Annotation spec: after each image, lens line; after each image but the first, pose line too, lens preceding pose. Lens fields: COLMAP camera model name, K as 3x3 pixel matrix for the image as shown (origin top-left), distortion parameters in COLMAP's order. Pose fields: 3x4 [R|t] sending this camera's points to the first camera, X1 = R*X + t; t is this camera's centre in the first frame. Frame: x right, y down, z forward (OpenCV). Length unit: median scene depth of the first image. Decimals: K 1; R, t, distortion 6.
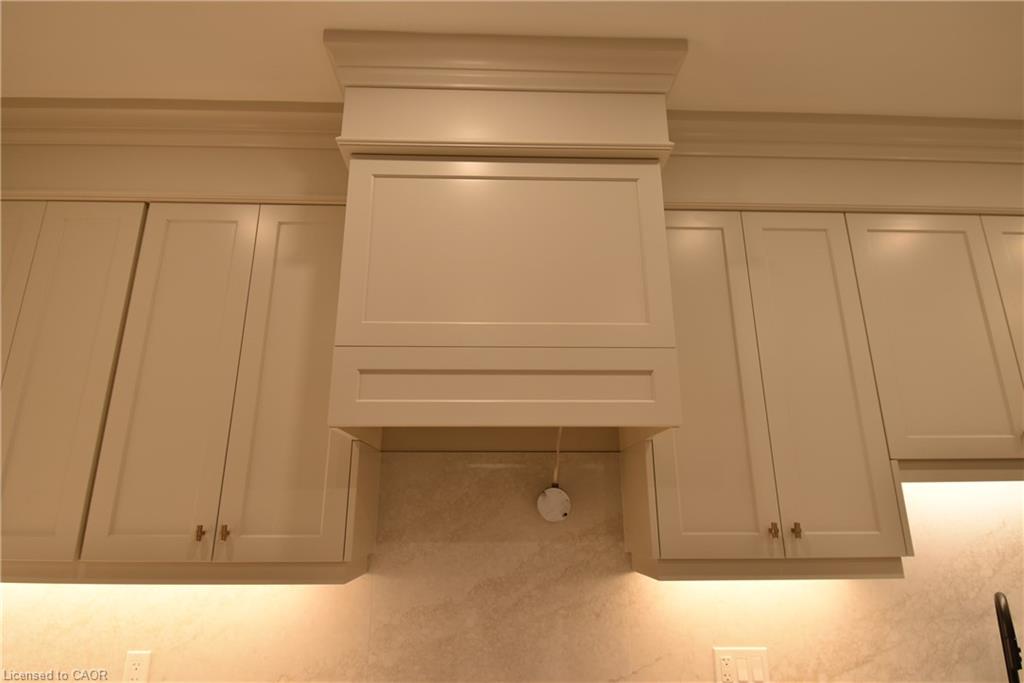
lens RADIAL K [[583.3, 0, 512.0], [0, 583.3, 341.5], [0, 0, 1]] dist [0.003499, 0.000127]
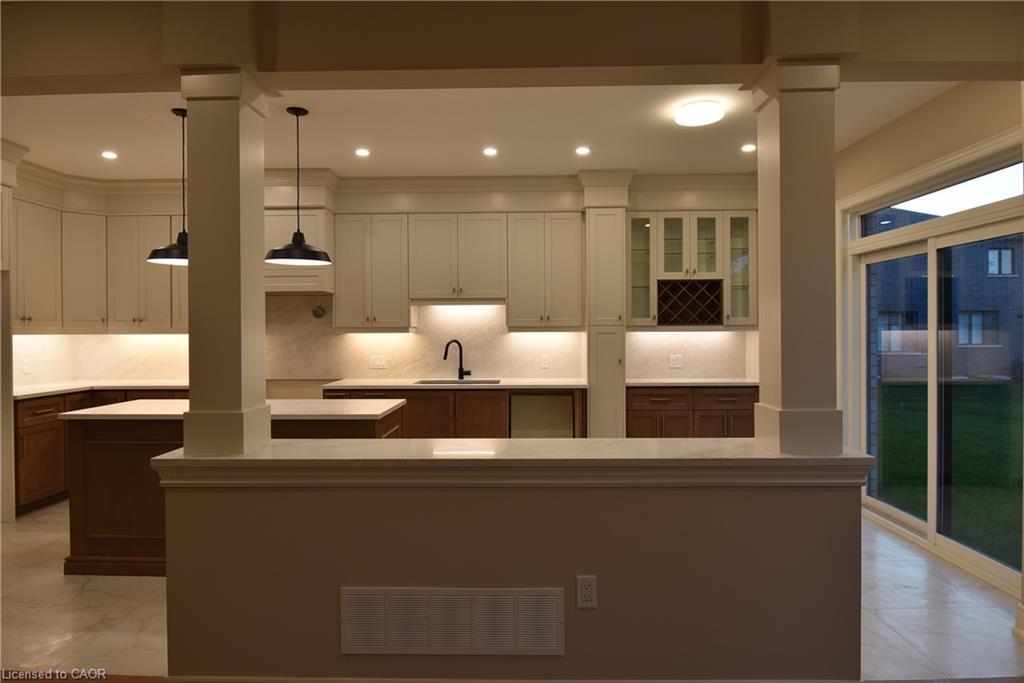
lens RADIAL K [[583.3, 0, 512.0], [0, 583.3, 341.5], [0, 0, 1]] dist [0.003499, 0.000127]
pose [[0.999110, 0.000459, -0.042182, 1.246841], [0.012037, 0.955268, 0.295497, -0.478422], [0.040431, -0.295742, 0.954412, -1.969446]]
